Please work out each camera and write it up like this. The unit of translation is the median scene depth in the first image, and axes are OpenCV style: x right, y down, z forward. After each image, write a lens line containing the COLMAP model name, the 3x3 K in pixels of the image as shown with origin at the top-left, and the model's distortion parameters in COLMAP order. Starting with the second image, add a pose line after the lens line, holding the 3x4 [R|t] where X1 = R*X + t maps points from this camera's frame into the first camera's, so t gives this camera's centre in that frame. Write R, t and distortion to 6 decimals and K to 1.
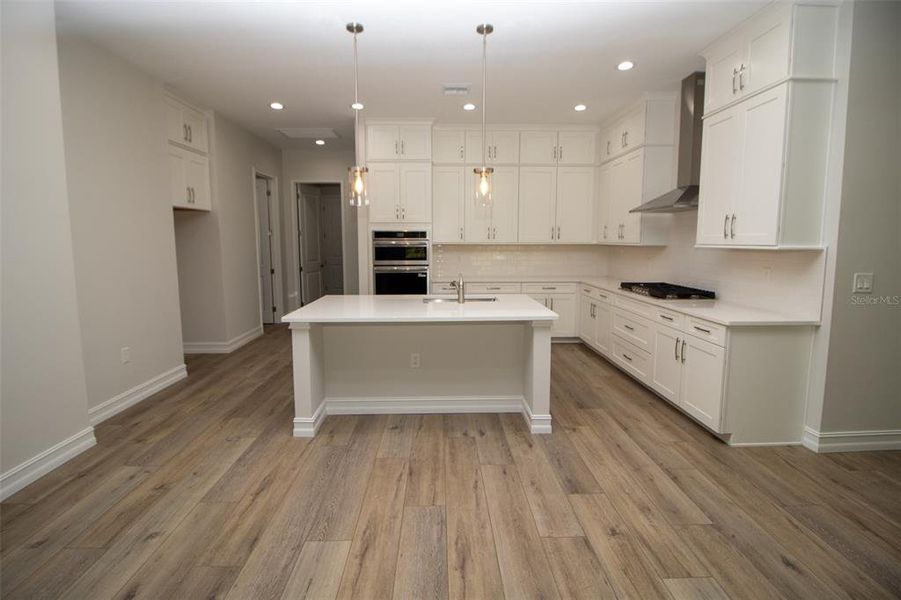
lens RADIAL K [[440.3, 0, 445.8], [0, 440.3, 290.0], [0, 0, 1]] dist [0.000969, -0.012106]
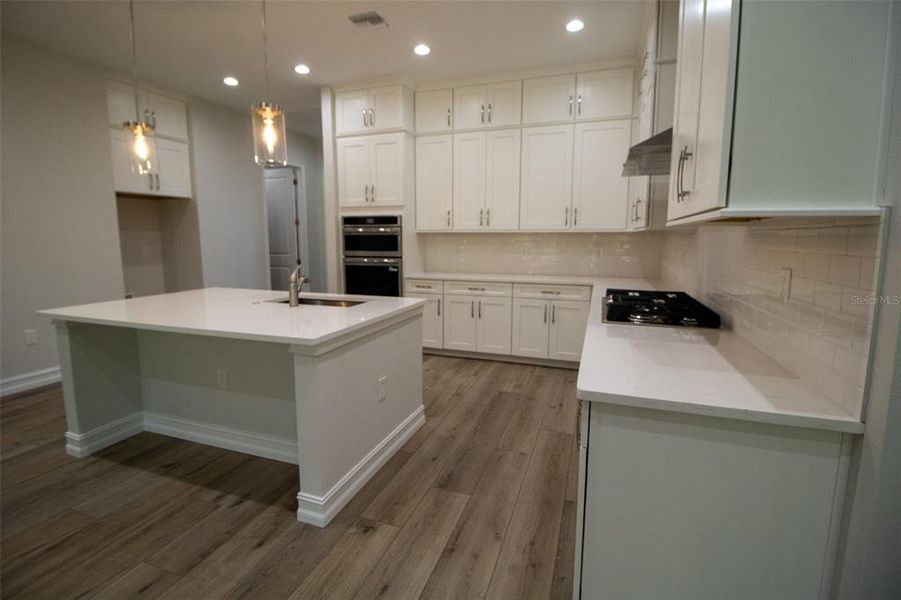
lens RADIAL K [[427.8, 0, 440.2], [0, 427.8, 293.3], [0, 0, 1]] dist [-0.015320, -0.001293]
pose [[0.930379, 0.050228, -0.363142, 0.402935], [-0.043832, 0.998705, 0.025838, -0.015968], [0.363969, -0.008122, 0.931376, 0.347877]]
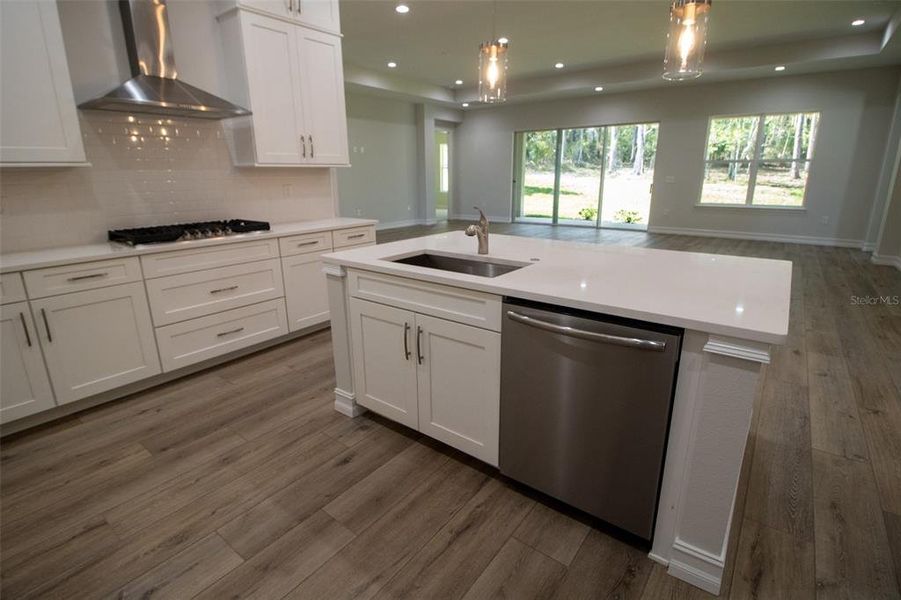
lens RADIAL K [[440.3, 0, 445.8], [0, 440.3, 290.0], [0, 0, 1]] dist [0.000969, -0.012106]
pose [[-0.781366, -0.155896, 0.604288, -0.242013], [0.081464, 0.934532, 0.346430, -0.113564], [-0.618733, 0.319917, -0.717511, 1.183339]]
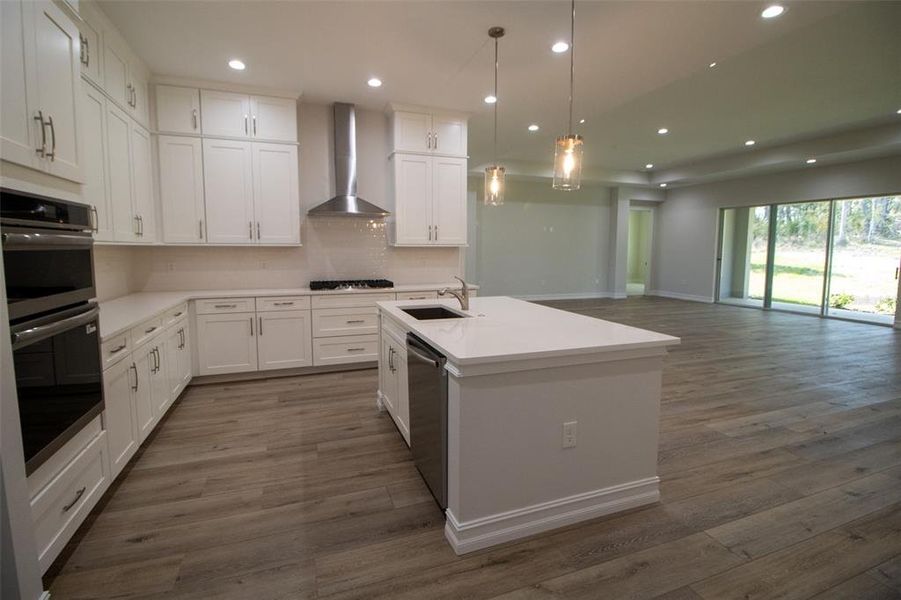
lens RADIAL K [[425.8, 0, 451.1], [0, 425.8, 284.6], [0, 0, 1]] dist [0.000409, -0.010756]
pose [[-0.333123, -0.086370, 0.938919, -0.590242], [0.109329, 0.985541, 0.129448, -0.106530], [-0.936523, 0.145774, -0.318864, 1.020430]]
